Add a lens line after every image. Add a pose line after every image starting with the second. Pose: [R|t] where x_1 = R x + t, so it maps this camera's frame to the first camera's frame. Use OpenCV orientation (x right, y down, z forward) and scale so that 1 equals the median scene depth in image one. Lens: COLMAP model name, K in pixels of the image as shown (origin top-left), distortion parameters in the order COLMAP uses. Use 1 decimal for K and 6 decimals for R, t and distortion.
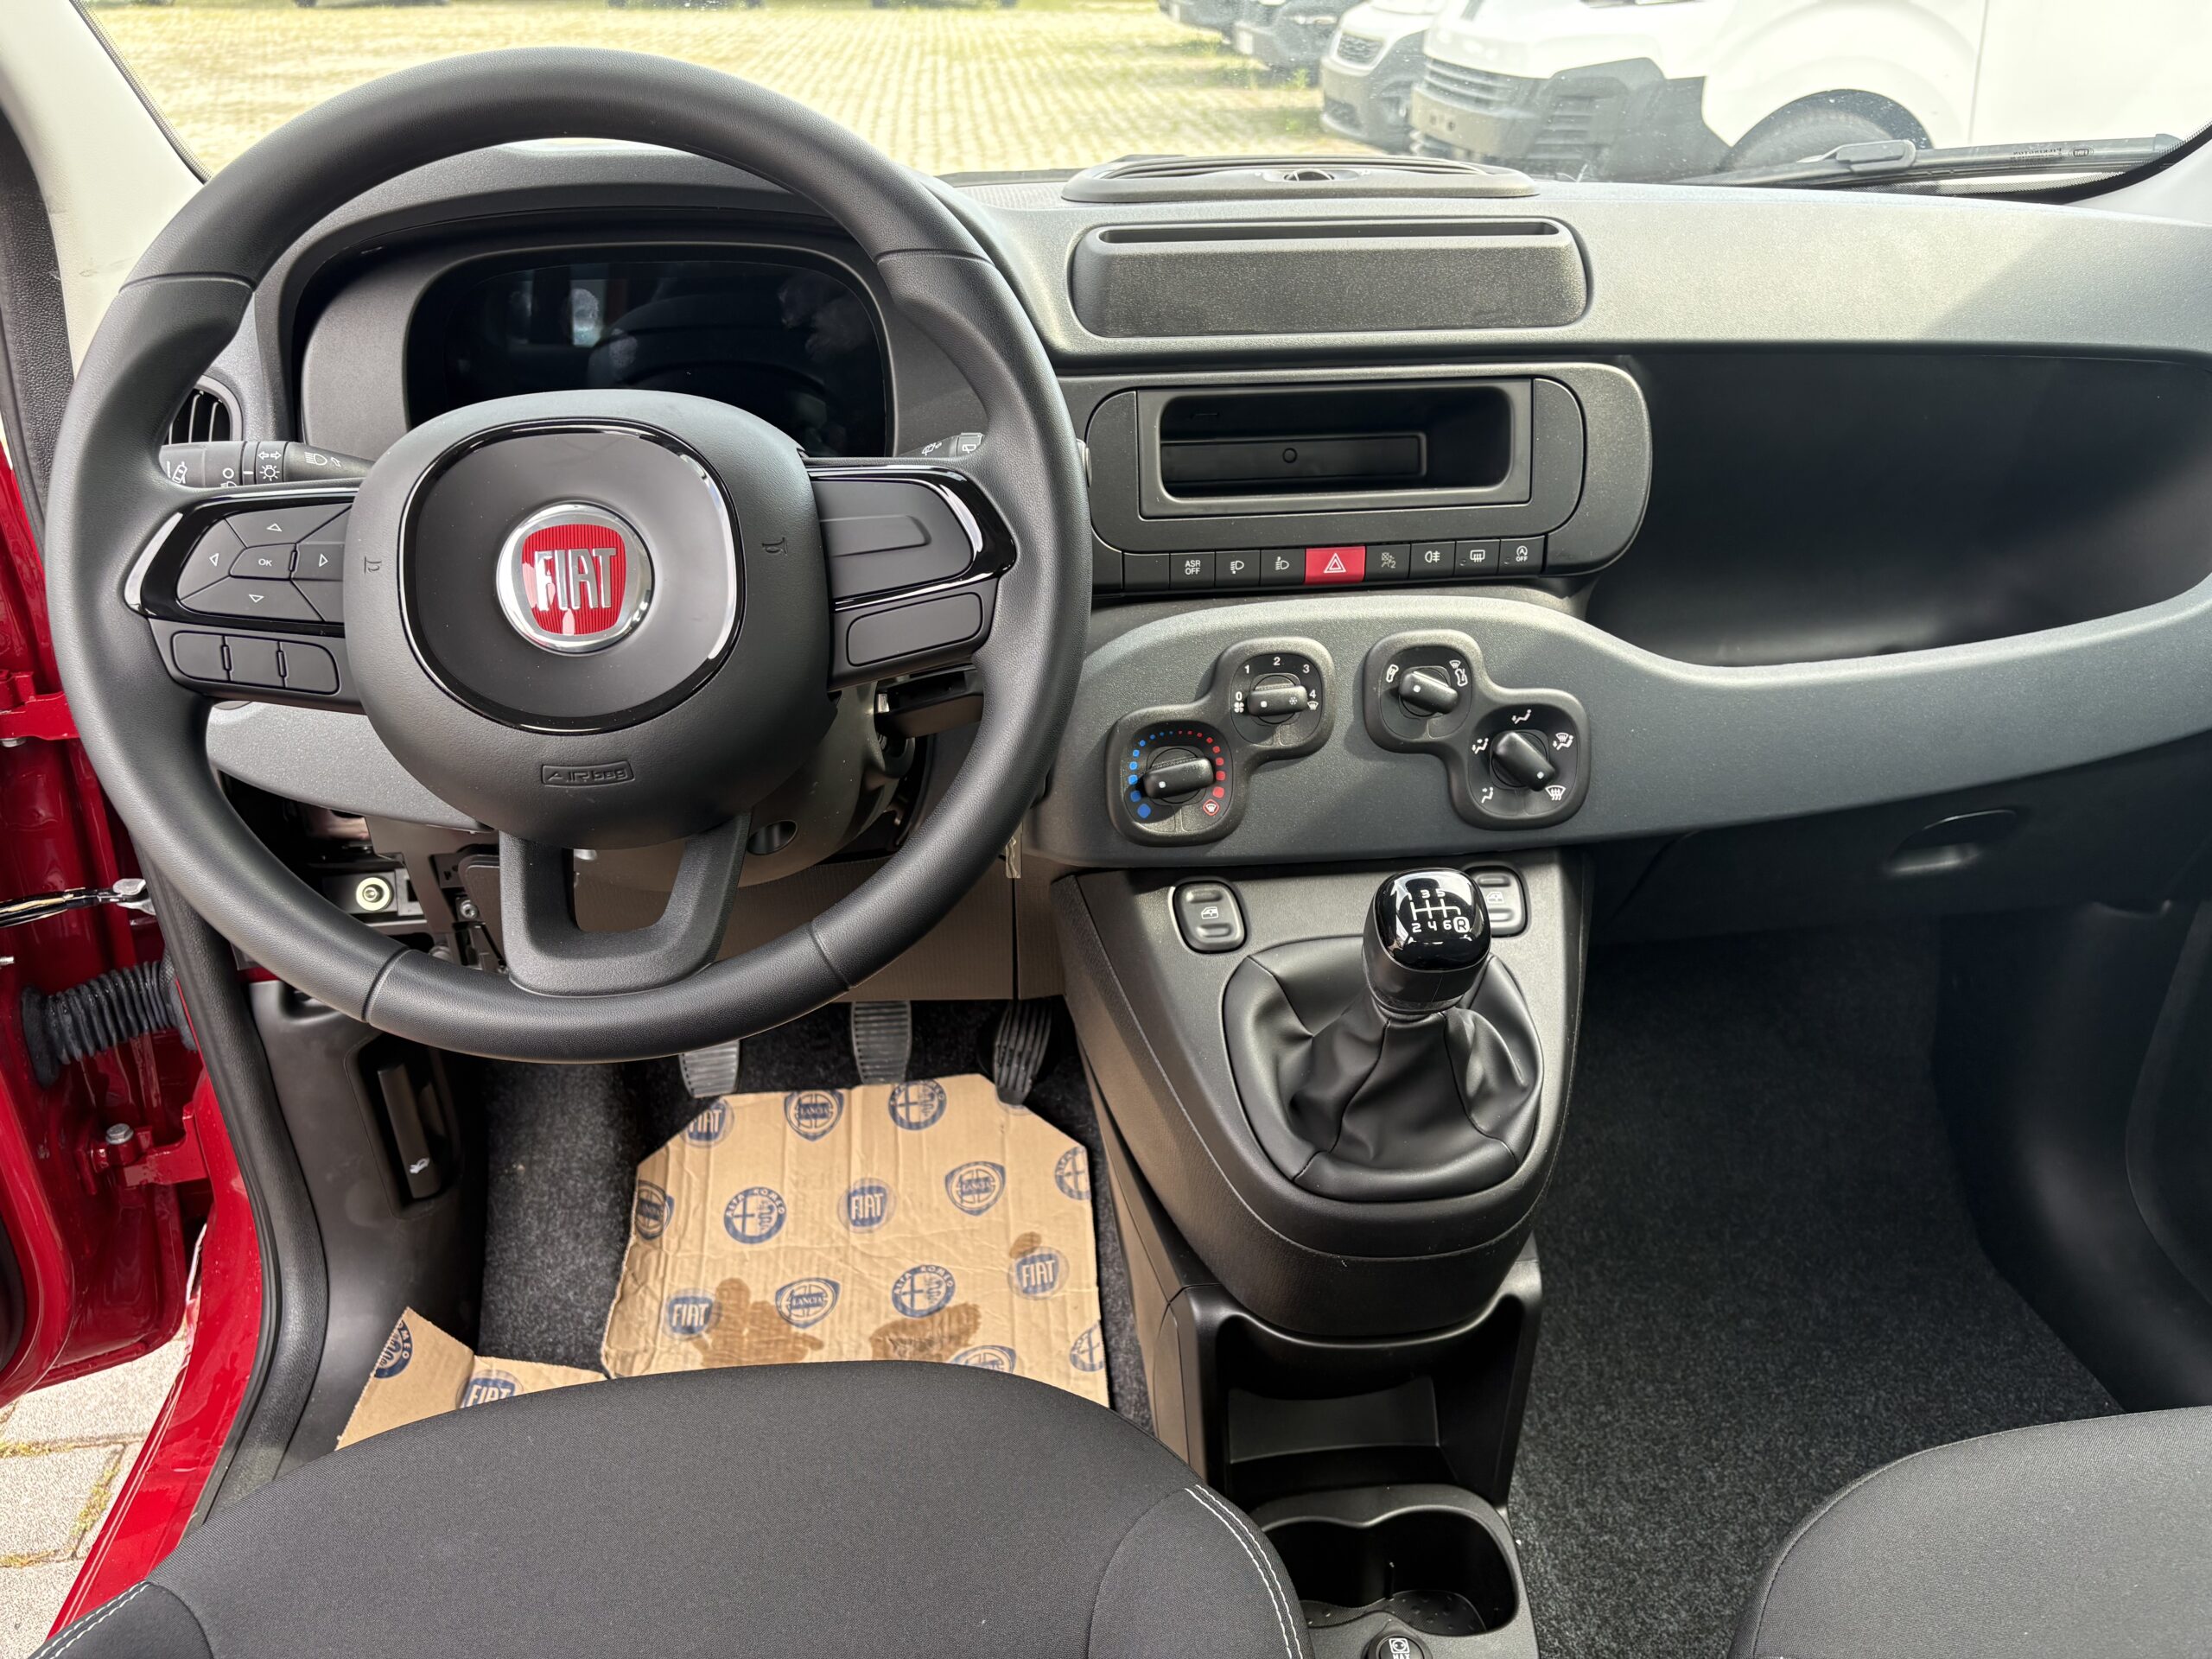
lens RADIAL K [[1667.9, 0, 1115.3], [0, 1667.9, 818.6], [0, 0, 1]] dist [0.075494, -0.081468]
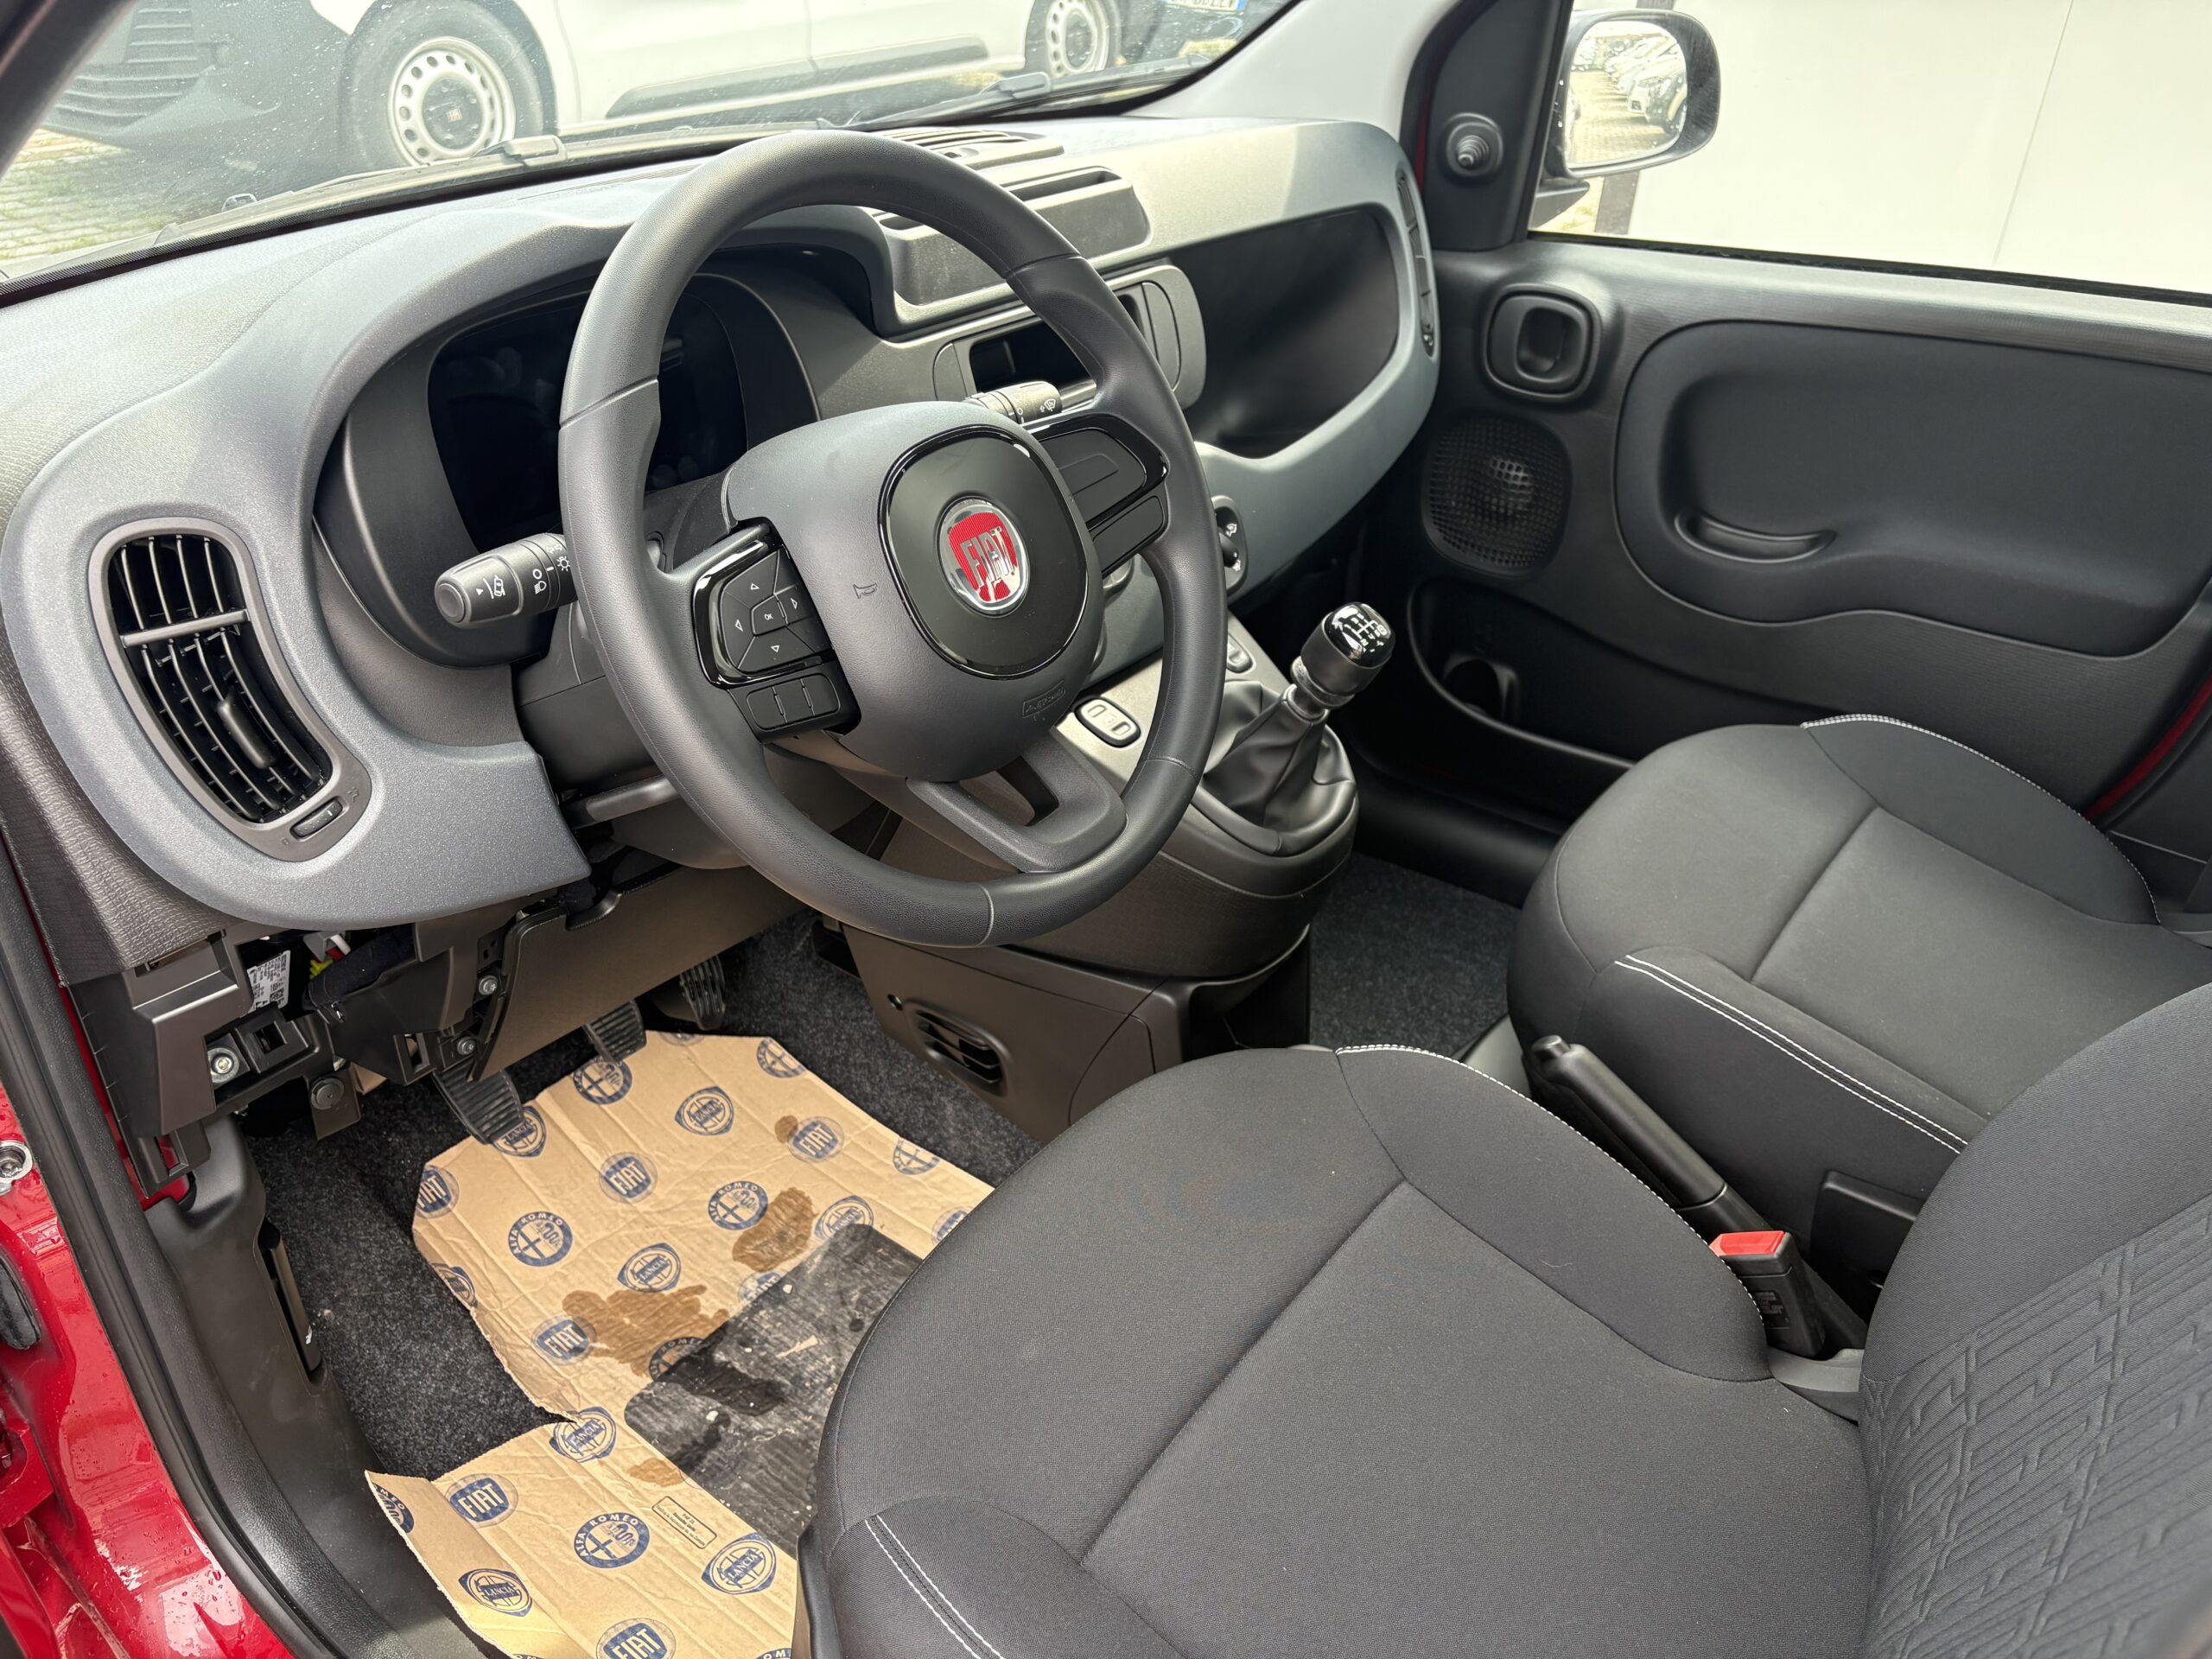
lens RADIAL K [[1630.8, 0, 1106.0], [0, 1630.8, 829.5], [0, 0, 1]] dist [0.068789, 0.119117]
pose [[0.685934, -0.364615, 0.629722, -0.533542], [0.320779, 0.928293, 0.188077, -0.071091], [-0.653142, 0.072993, 0.753709, 0.015217]]
